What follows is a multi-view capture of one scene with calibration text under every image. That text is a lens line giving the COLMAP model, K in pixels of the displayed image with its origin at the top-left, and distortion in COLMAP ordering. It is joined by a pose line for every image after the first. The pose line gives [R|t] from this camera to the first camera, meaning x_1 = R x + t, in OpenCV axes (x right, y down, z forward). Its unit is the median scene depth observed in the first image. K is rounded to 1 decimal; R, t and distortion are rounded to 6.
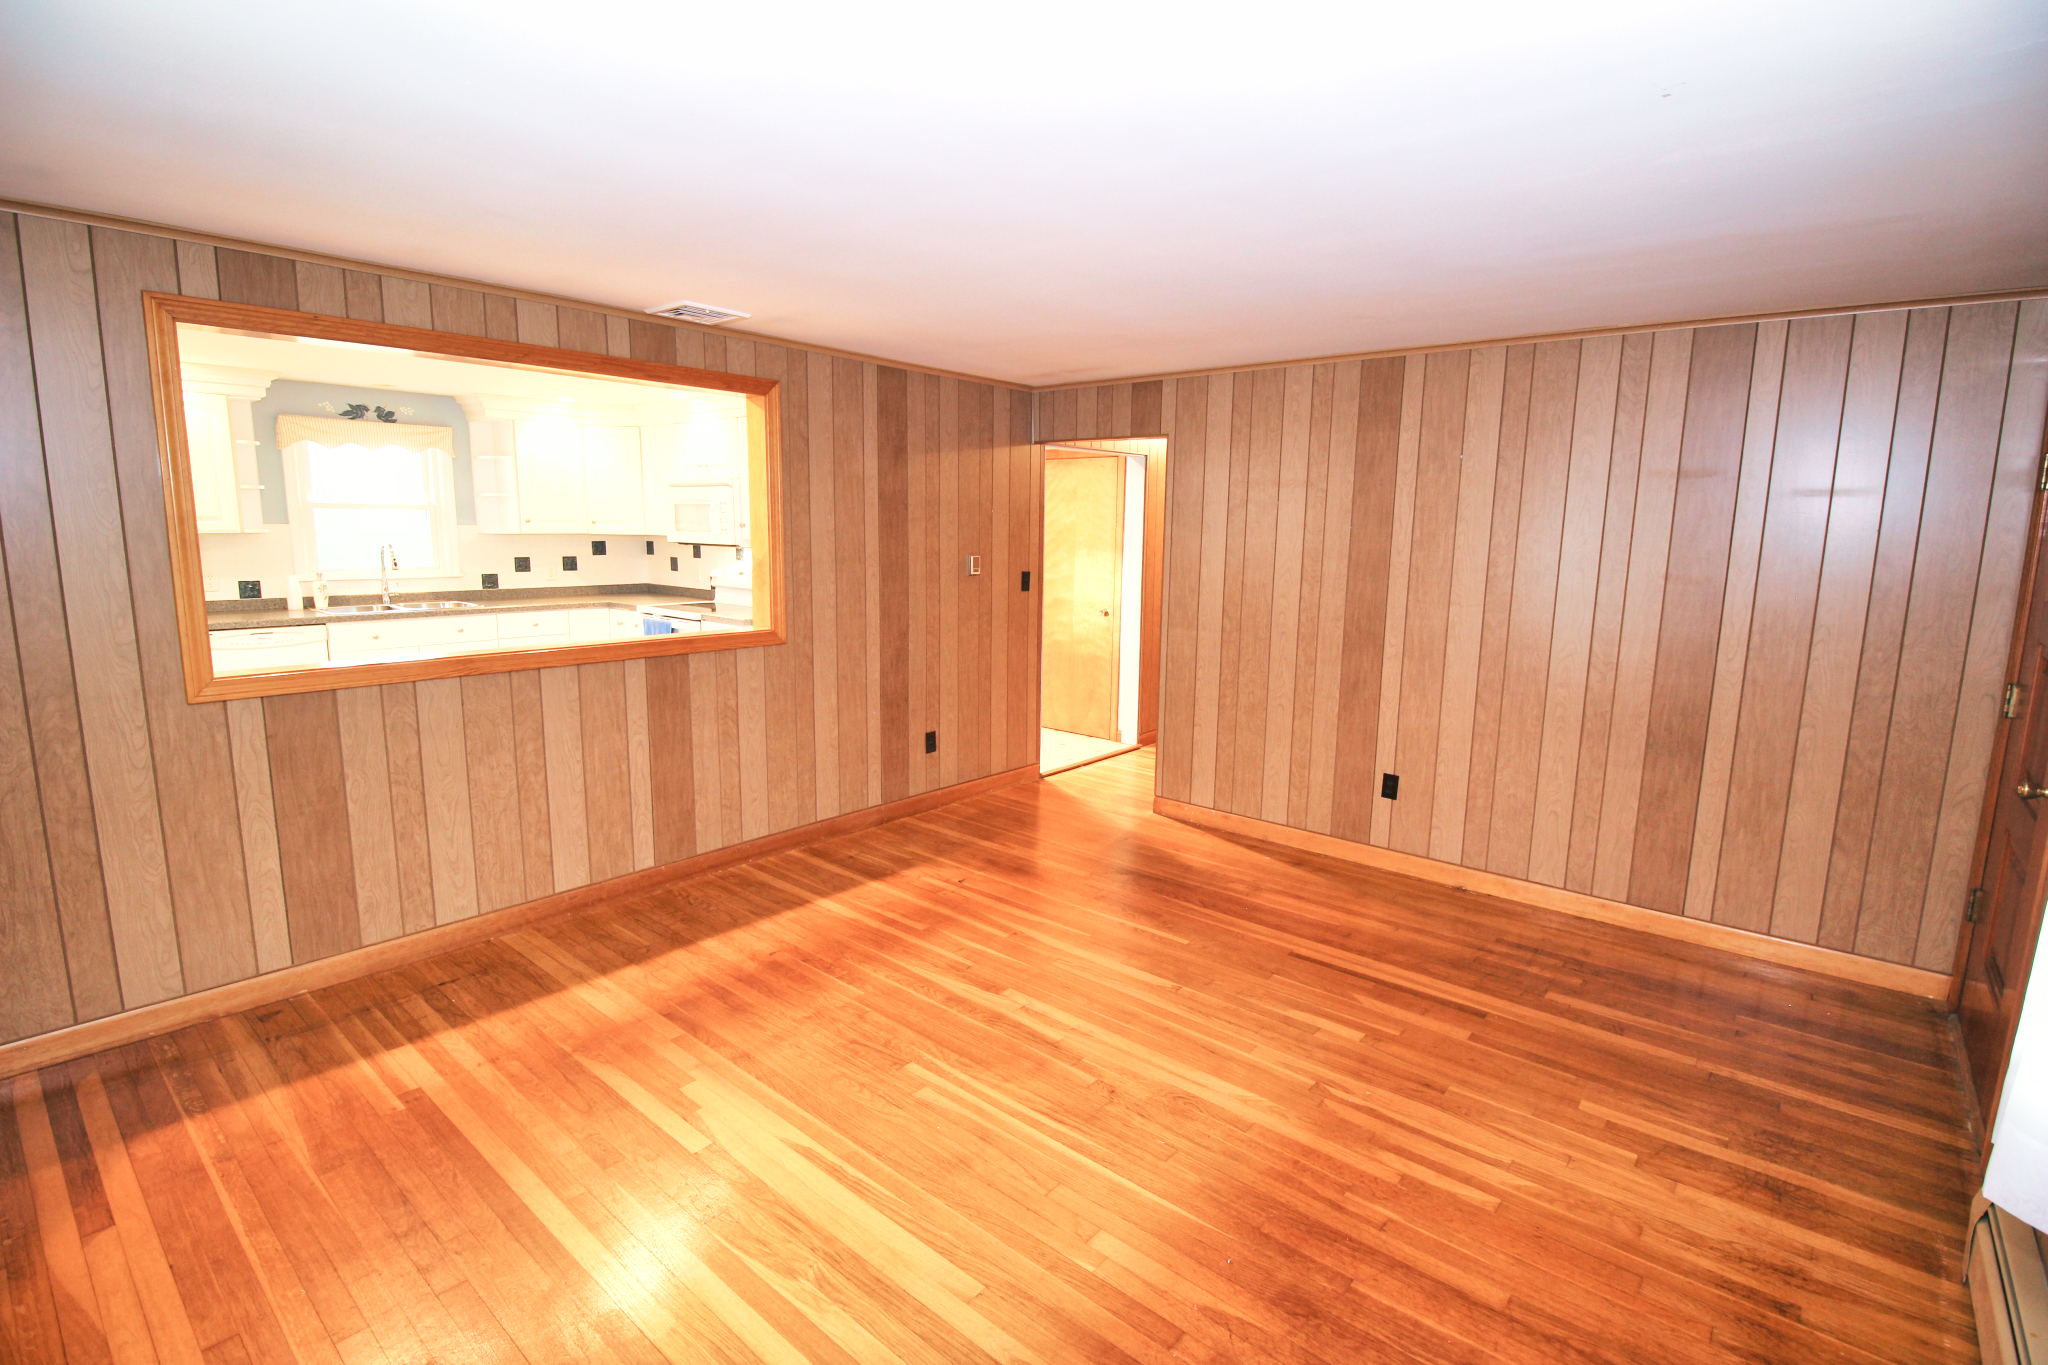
lens RADIAL K [[956.3, 0, 1029.8], [0, 956.3, 675.2], [0, 0, 1]] dist [-0.005299, -0.001666]
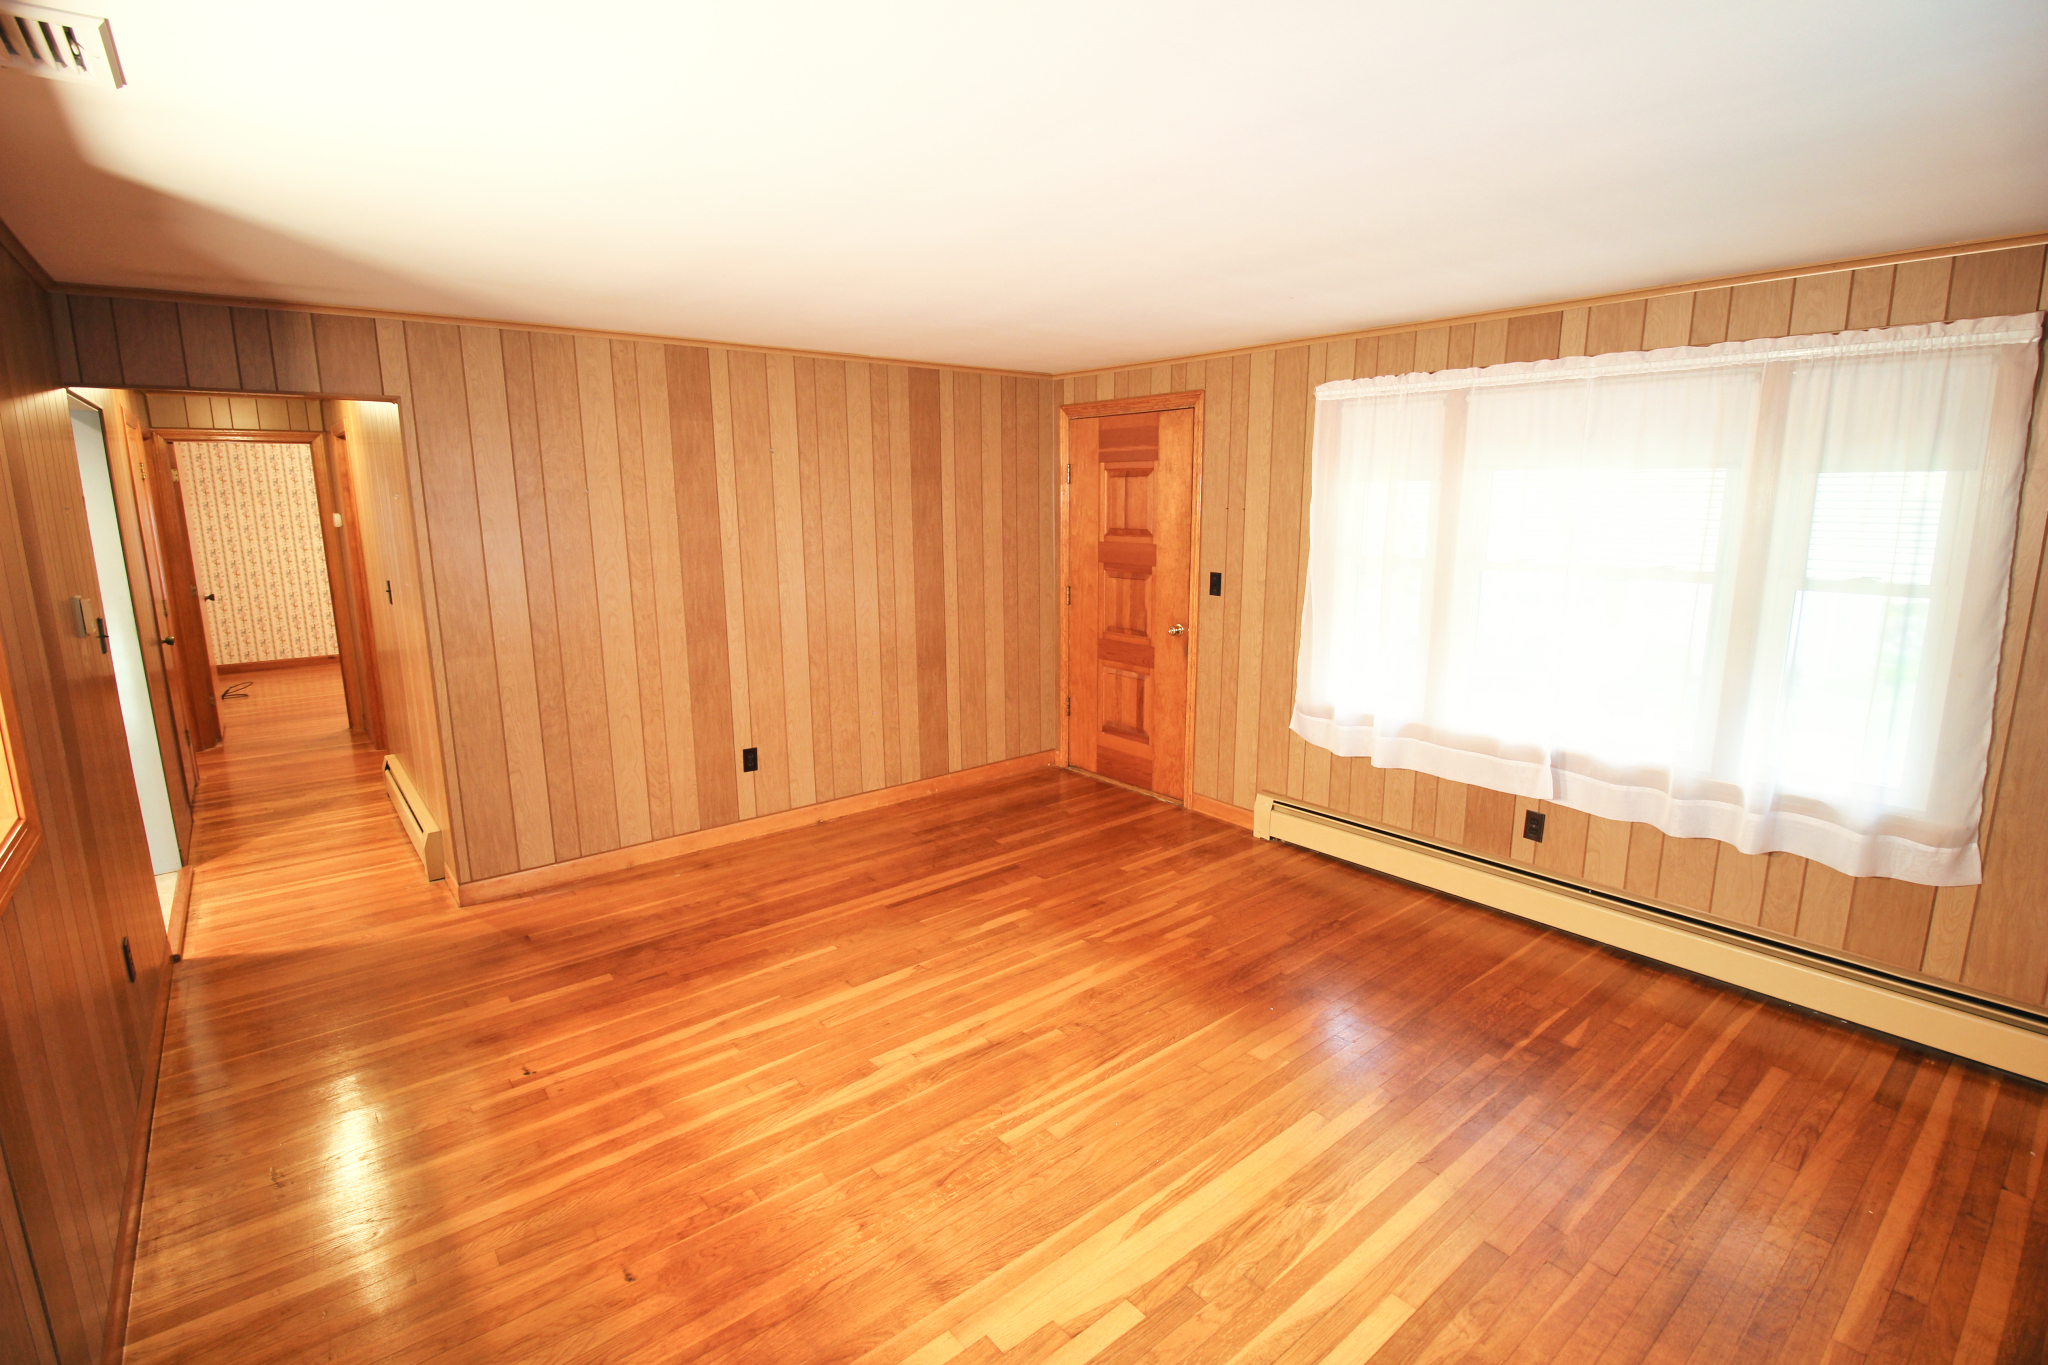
lens RADIAL K [[956.3, 0, 1041.7], [0, 956.3, 675.2], [0, 0, 1]] dist [-0.005299, -0.001666]
pose [[0.171284, -0.200988, 0.964503, -0.684649], [0.161652, 0.971436, 0.173725, -0.127856], [-0.971870, 0.126157, 0.198882, 0.554595]]
